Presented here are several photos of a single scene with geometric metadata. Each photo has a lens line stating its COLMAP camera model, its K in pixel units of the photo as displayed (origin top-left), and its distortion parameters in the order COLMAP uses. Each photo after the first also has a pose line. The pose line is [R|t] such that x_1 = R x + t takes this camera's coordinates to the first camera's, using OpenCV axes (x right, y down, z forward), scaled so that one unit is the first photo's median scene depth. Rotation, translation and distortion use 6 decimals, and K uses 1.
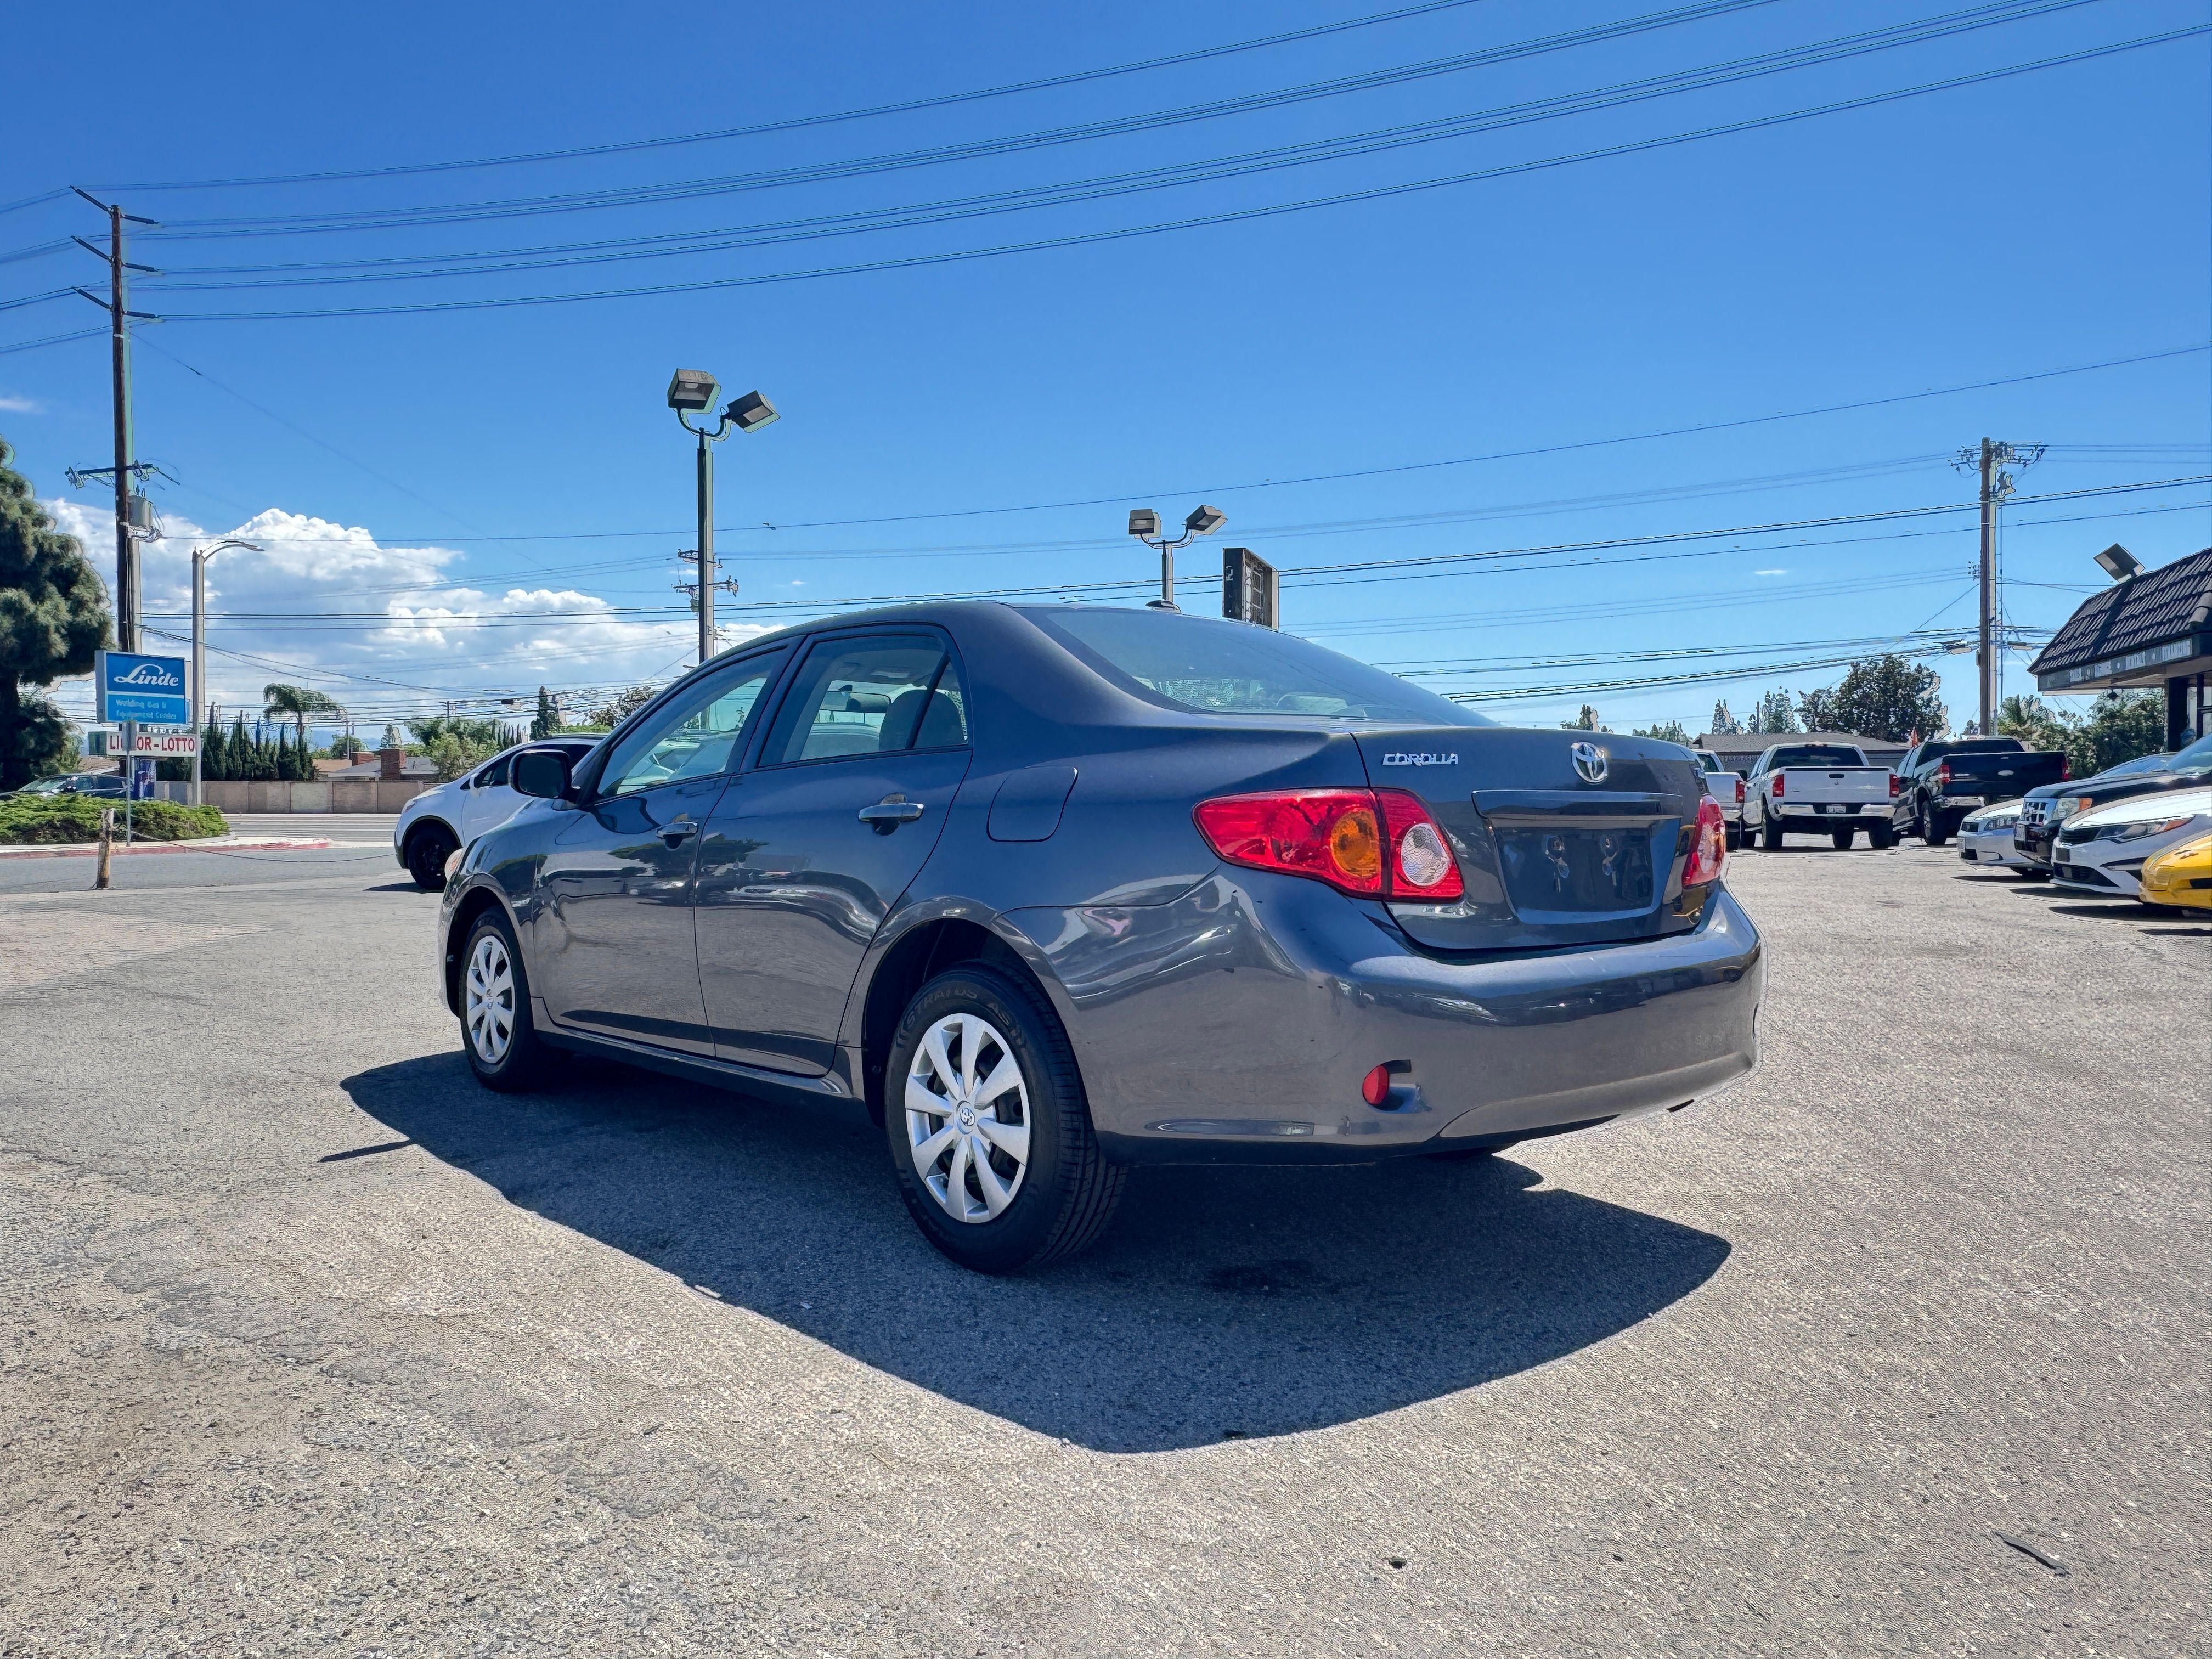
lens RADIAL K [[1548.8, 0, 1090.5], [0, 1548.8, 827.7], [0, 0, 1]] dist [-0.008782, 0.004805]
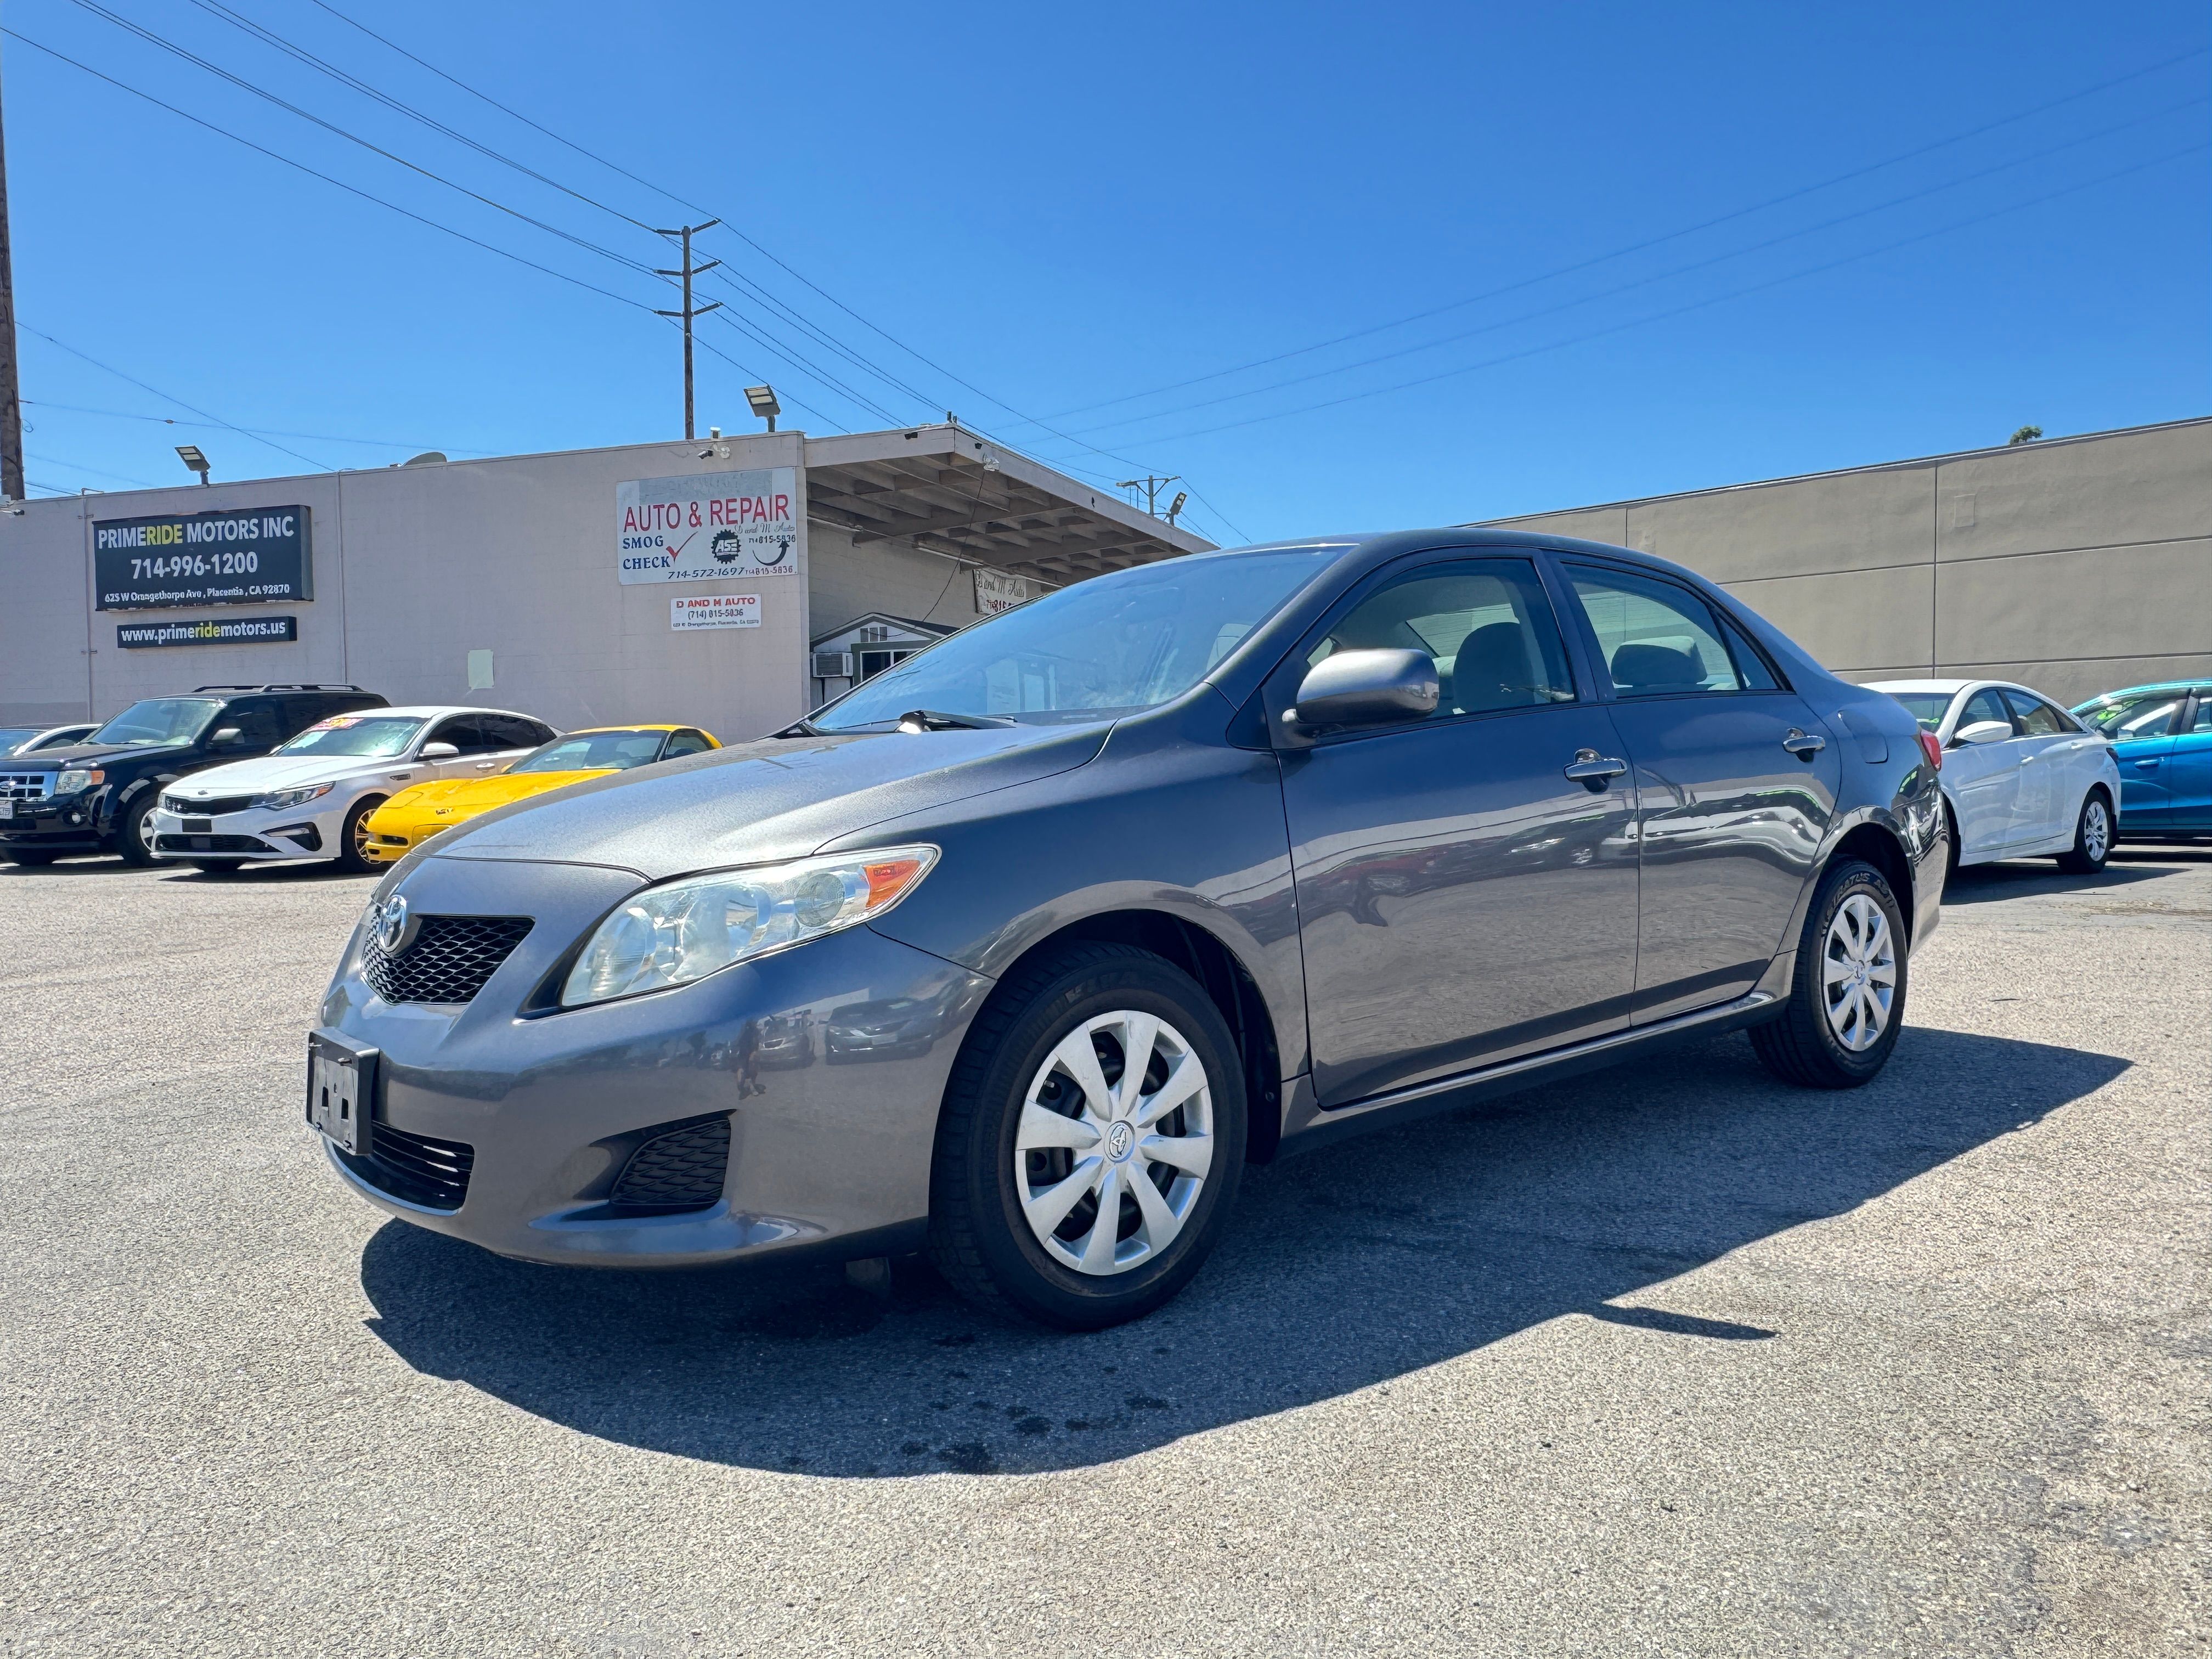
lens RADIAL K [[1550.3, 0, 1088.7], [0, 1550.3, 822.2], [0, 0, 1]] dist [0.000517, -0.004229]
pose [[0.026648, -0.037865, 0.998927, -0.168896], [0.032415, 0.998790, 0.036995, -0.001322], [-0.999119, 0.031395, 0.027843, 0.193089]]
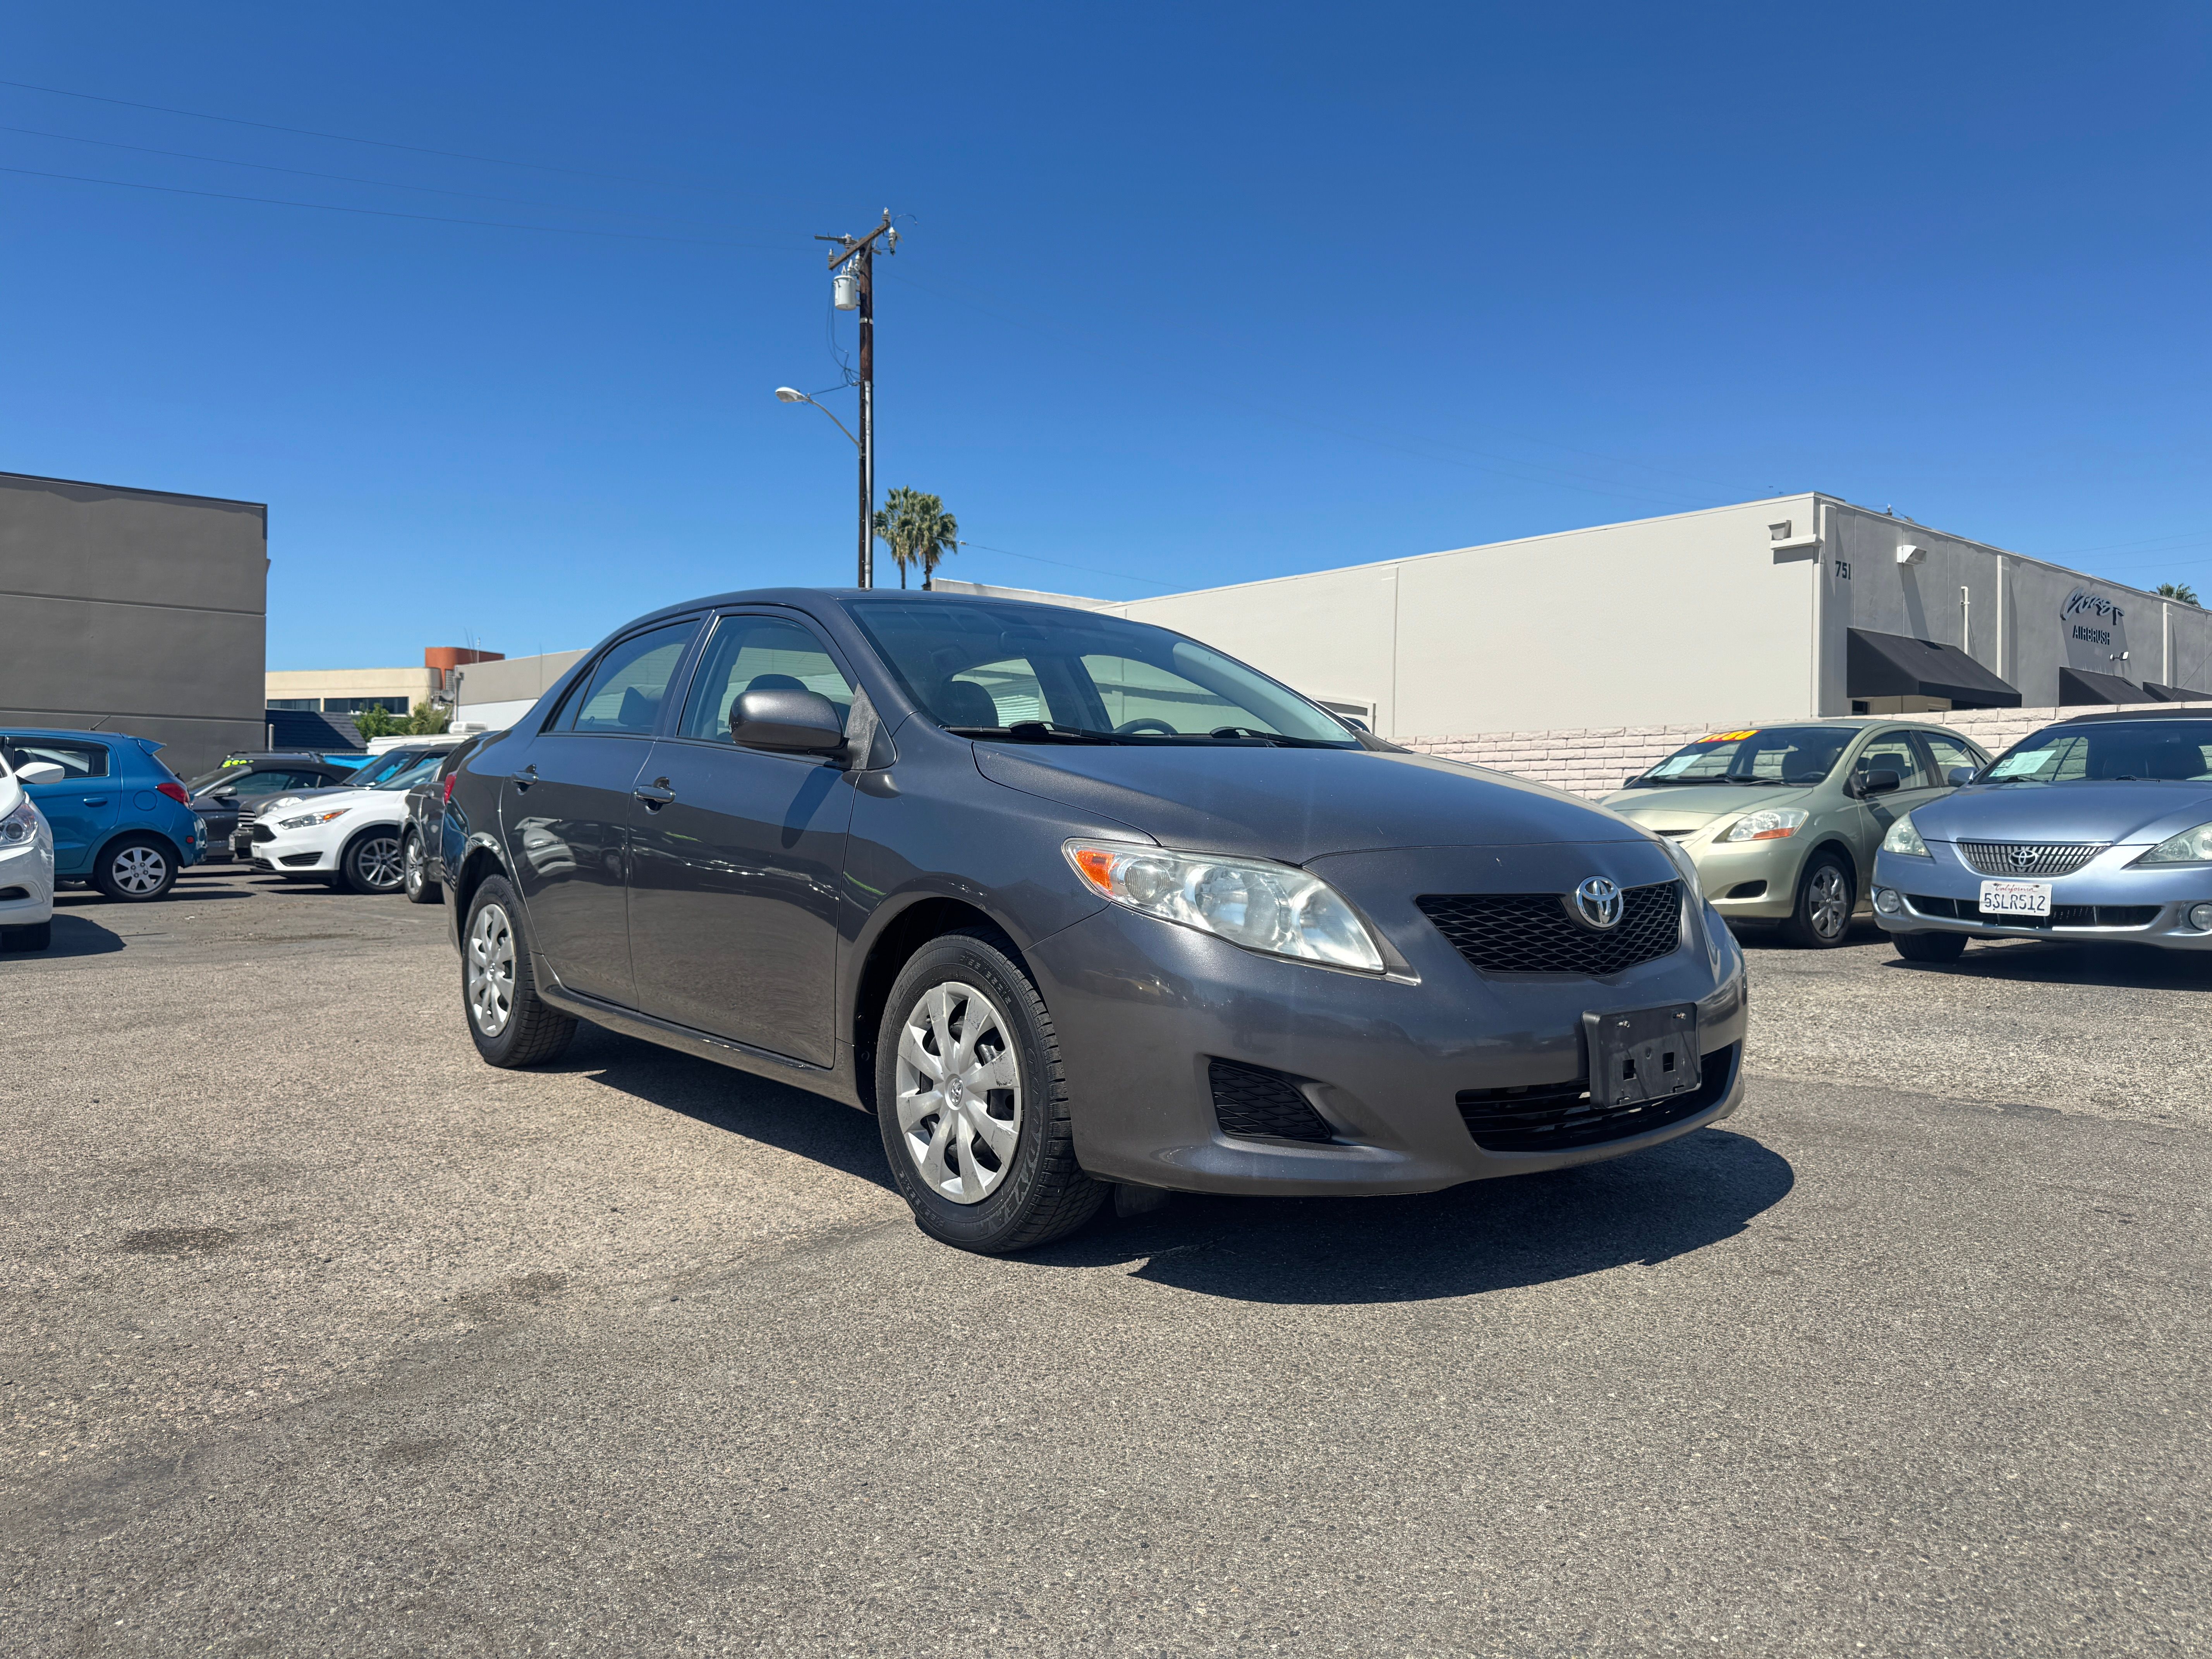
lens RADIAL K [[1539.4, 0, 1113.4], [0, 1539.4, 838.8], [0, 0, 1]] dist [0.059510, -0.057388]
pose [[-0.999716, -0.008417, 0.022306, -0.039889], [-0.007674, 0.999419, 0.033206, -0.000491], [-0.022572, 0.033025, -0.999200, 0.349531]]
